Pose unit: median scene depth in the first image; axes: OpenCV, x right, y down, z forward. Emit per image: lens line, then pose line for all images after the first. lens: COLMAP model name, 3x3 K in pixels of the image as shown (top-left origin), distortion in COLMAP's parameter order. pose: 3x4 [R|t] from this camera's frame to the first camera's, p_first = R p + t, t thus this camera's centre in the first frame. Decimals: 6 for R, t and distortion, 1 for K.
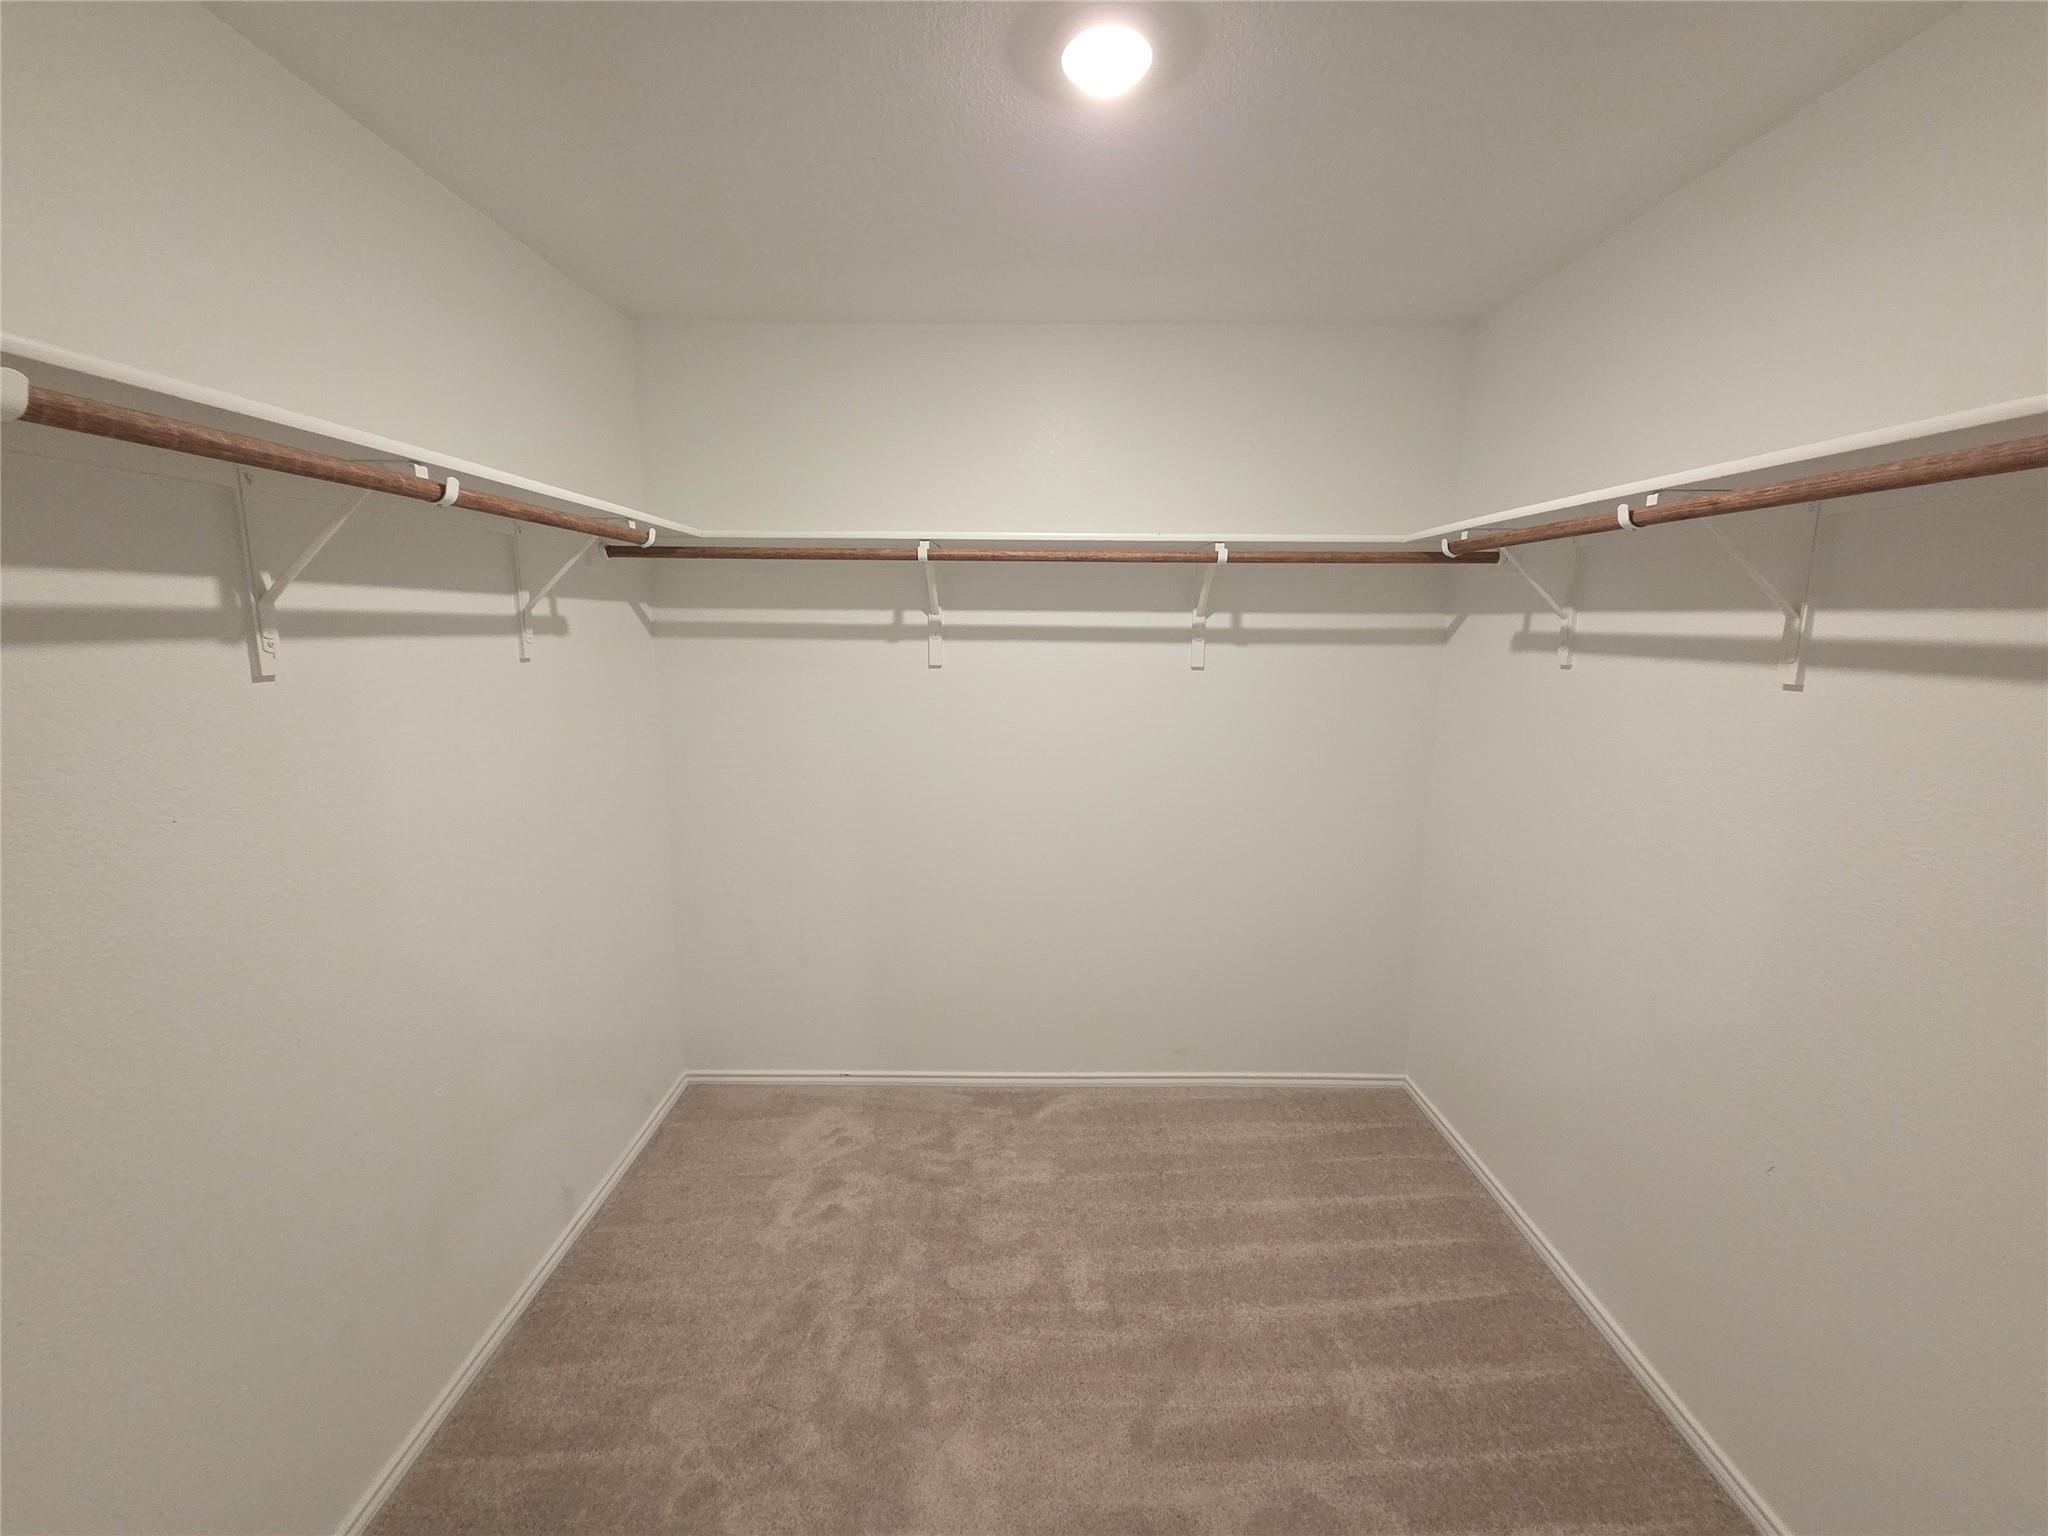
lens RADIAL K [[845.8, 0, 1024.0], [0, 845.8, 768.0], [0, 0, 1]] dist [-0.000282, -0.000122]
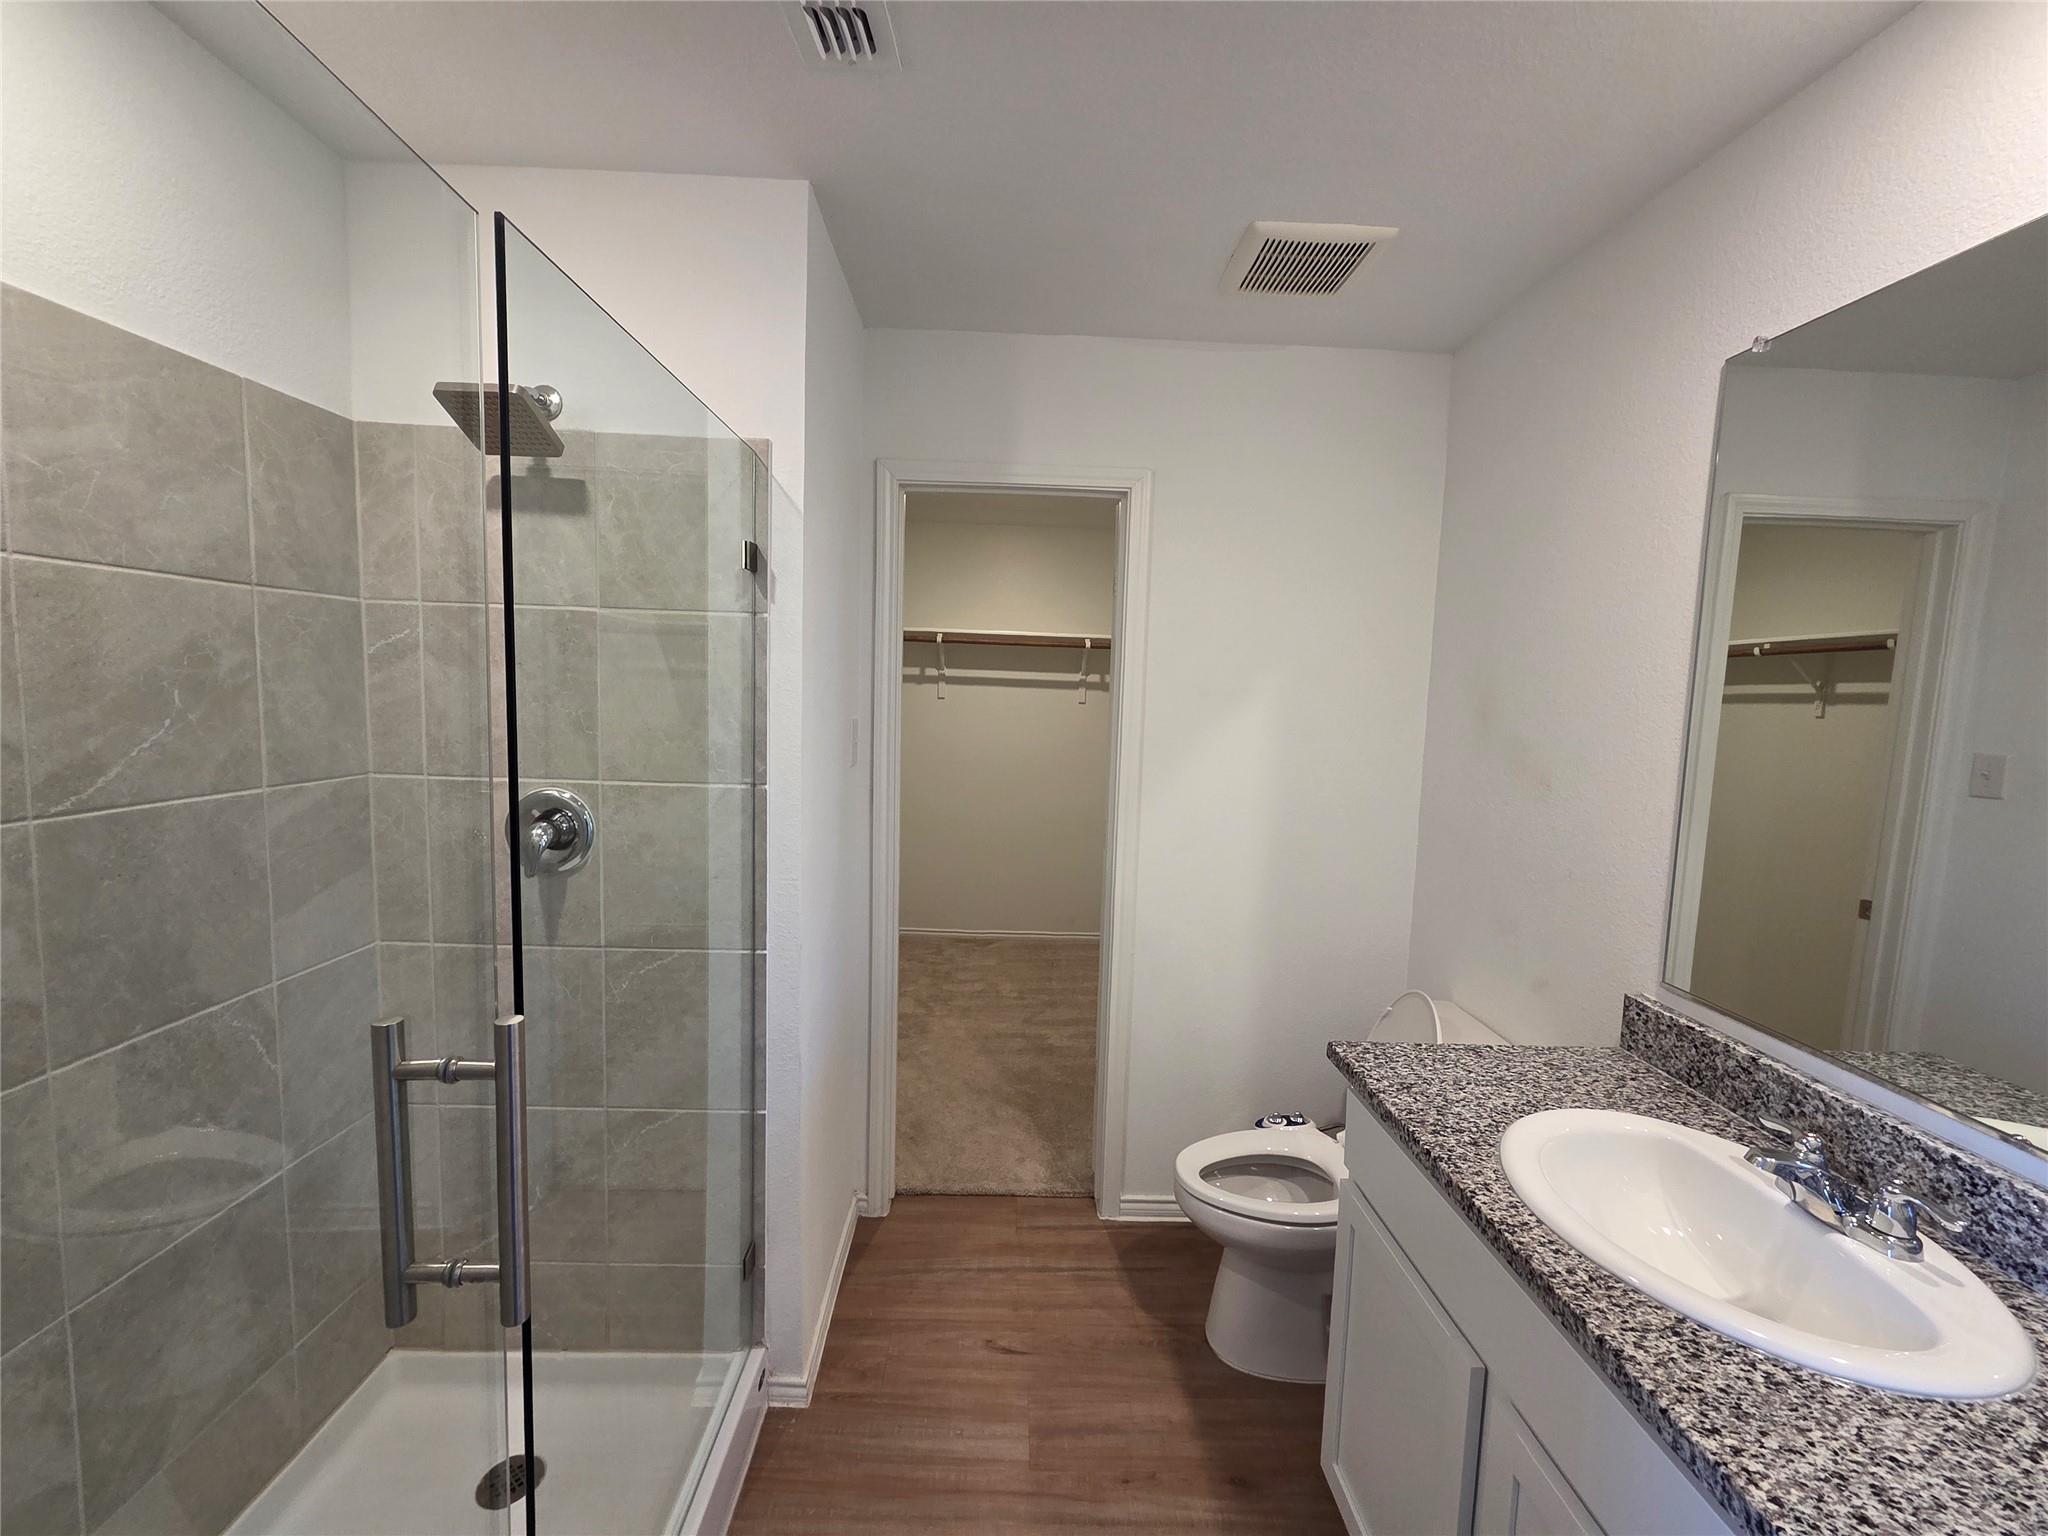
lens RADIAL K [[845.8, 0, 1024.0], [0, 845.8, 768.0], [0, 0, 1]] dist [-0.000282, -0.000122]
pose [[0.999233, 0.026696, 0.028648, 0.029376], [-0.024091, 0.995855, -0.087710, 0.201066], [-0.030871, 0.086953, 0.995734, -0.886112]]
